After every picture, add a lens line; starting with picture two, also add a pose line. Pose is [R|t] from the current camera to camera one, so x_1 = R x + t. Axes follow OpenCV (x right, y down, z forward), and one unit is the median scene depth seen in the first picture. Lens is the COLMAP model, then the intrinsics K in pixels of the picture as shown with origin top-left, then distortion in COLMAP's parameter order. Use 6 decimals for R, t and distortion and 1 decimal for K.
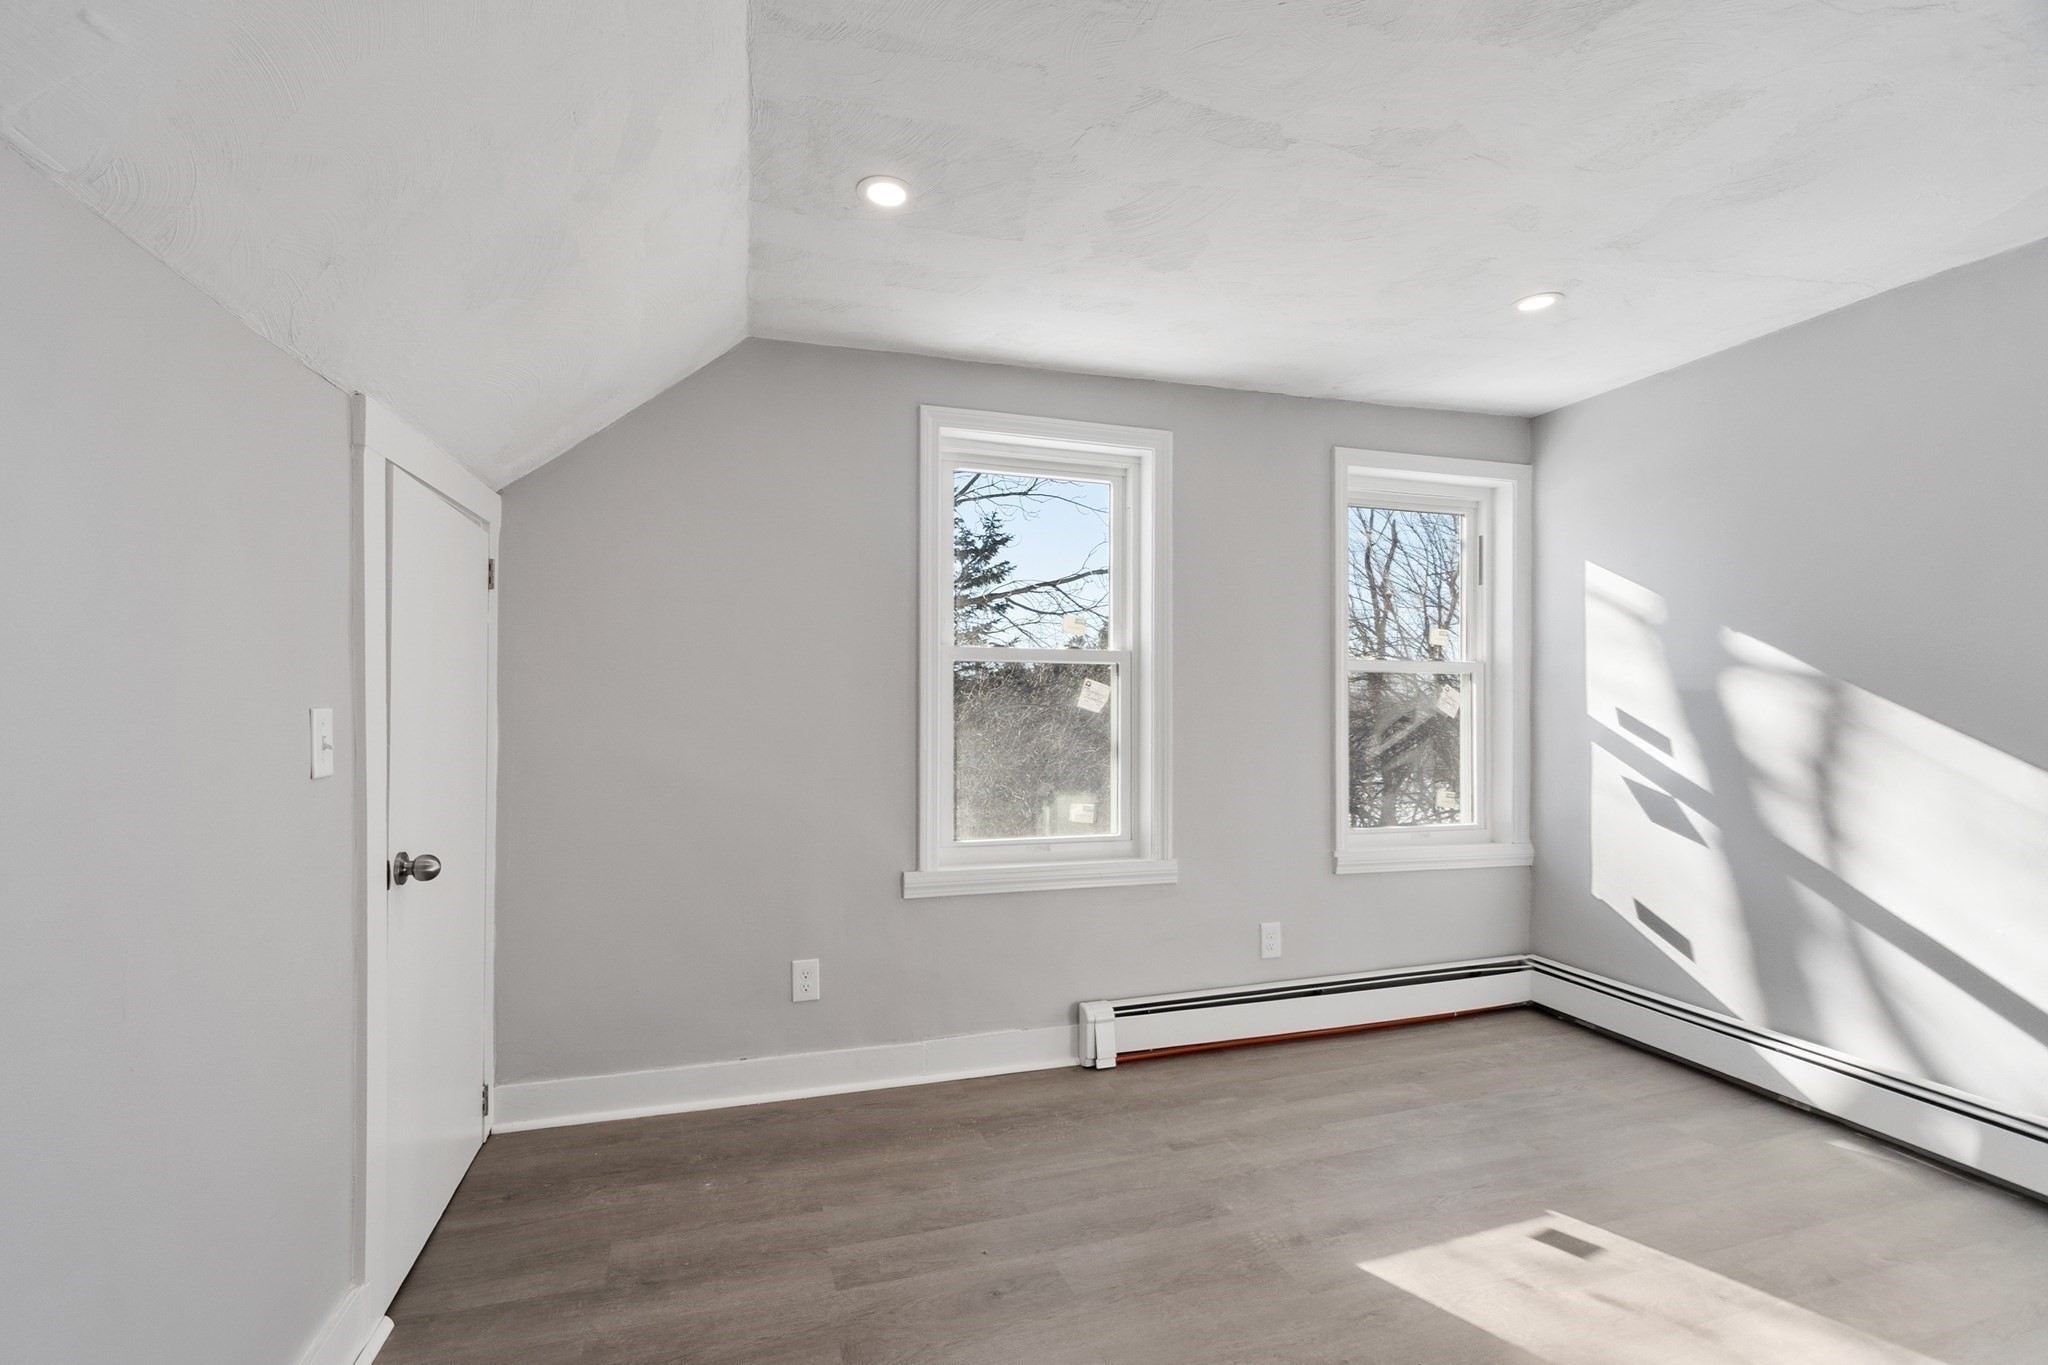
lens RADIAL K [[895.7, 0, 979.9], [0, 895.7, 708.8], [0, 0, 1]] dist [-0.001324, -0.000084]
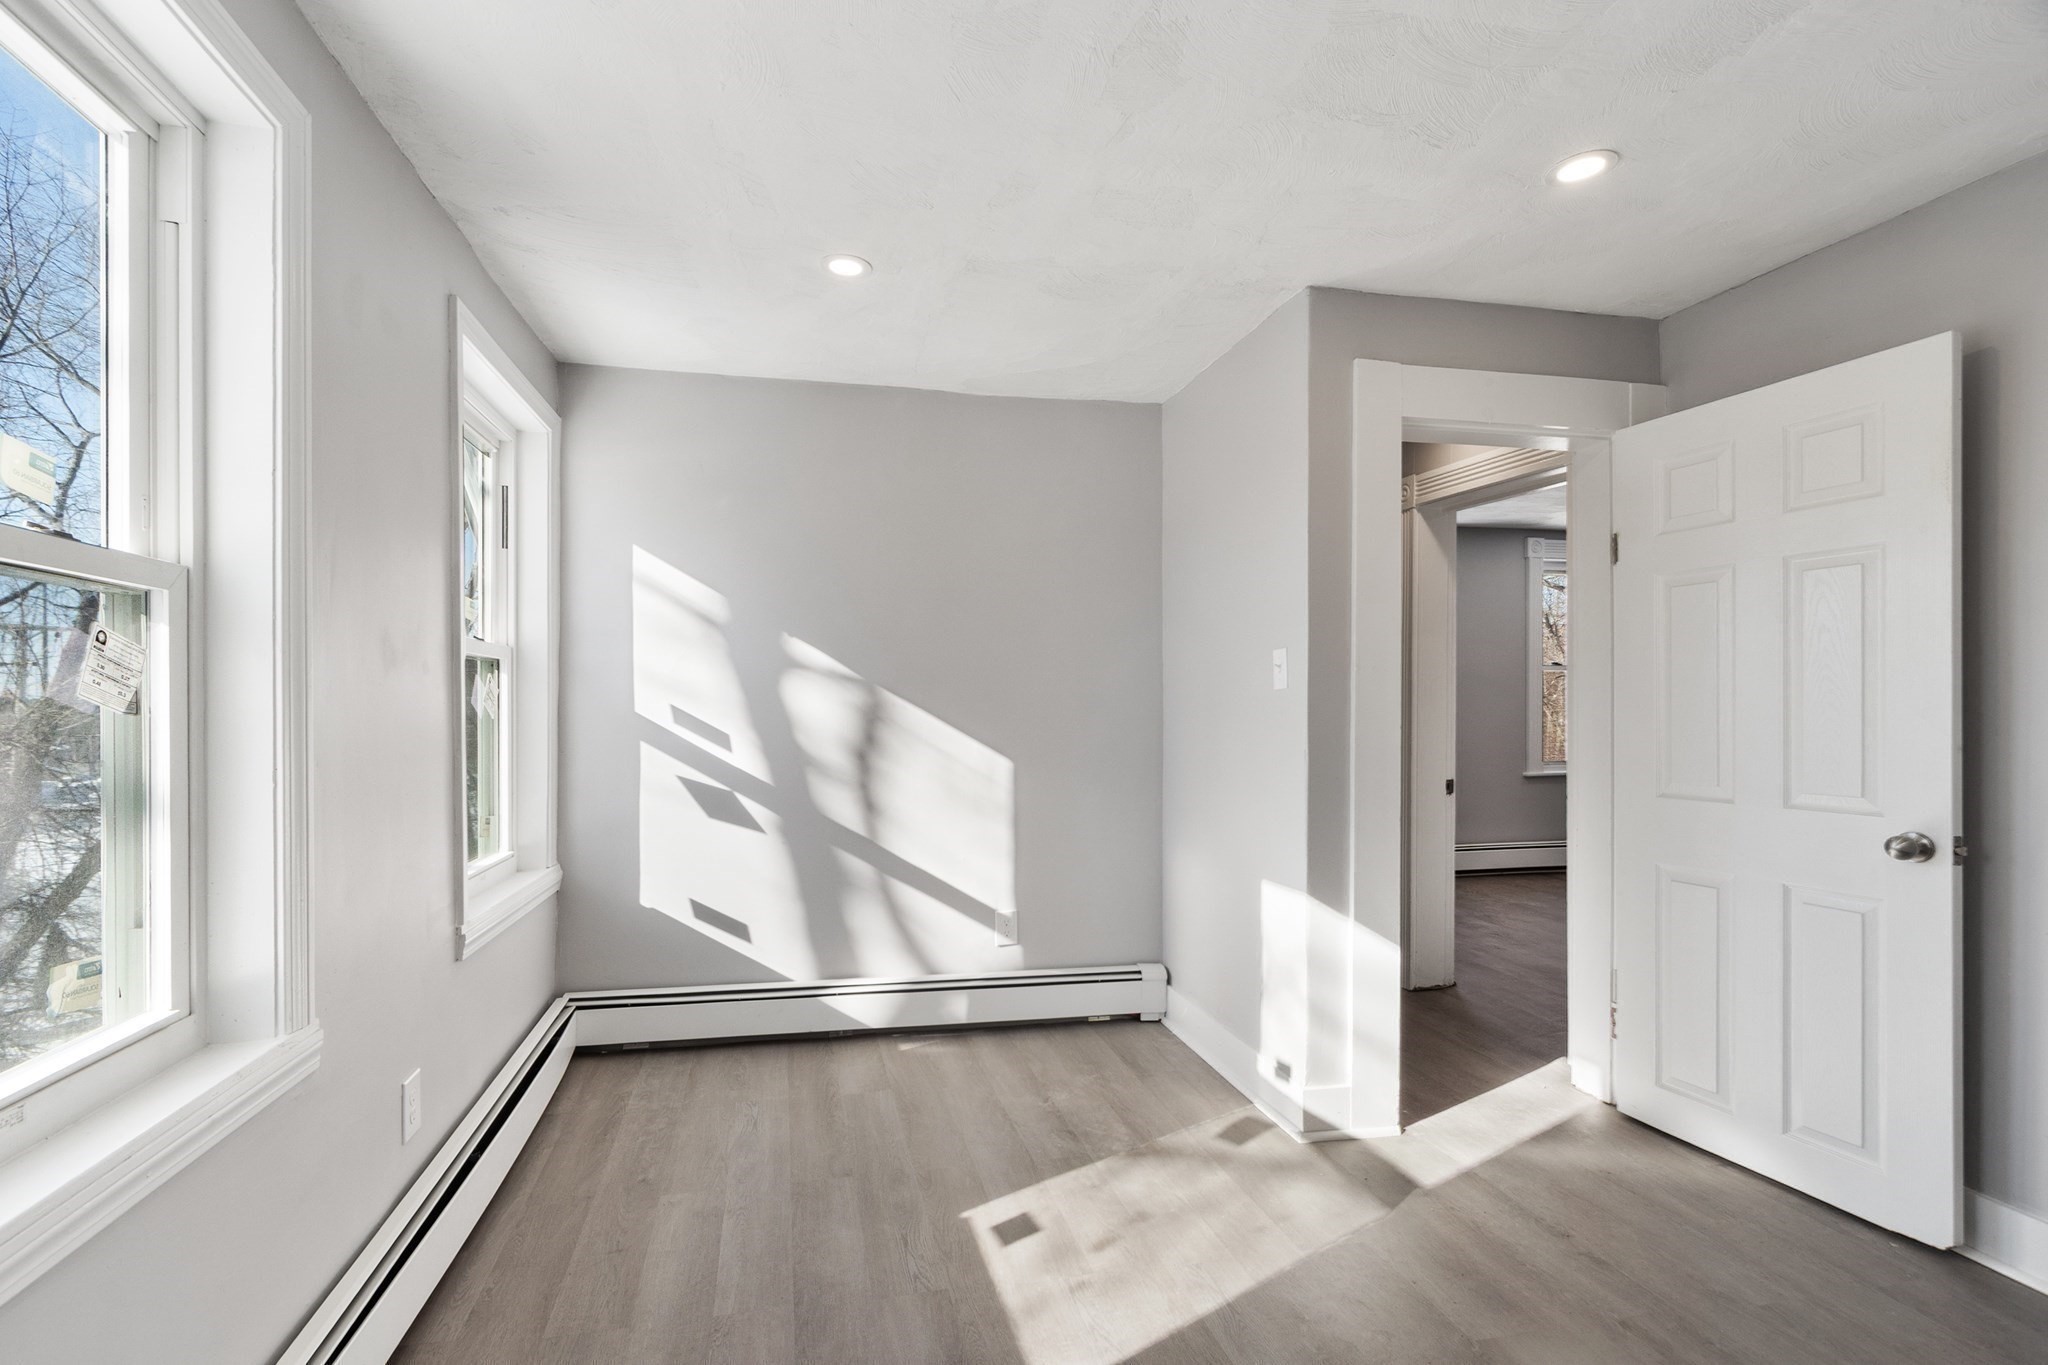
lens RADIAL K [[895.7, 0, 979.9], [0, 895.7, 708.8], [0, 0, 1]] dist [-0.001324, -0.000084]
pose [[0.070264, -0.002495, 0.997525, -0.247444], [-0.006094, 0.999977, 0.002930, -0.001687], [-0.997510, -0.006285, 0.070248, 0.652833]]
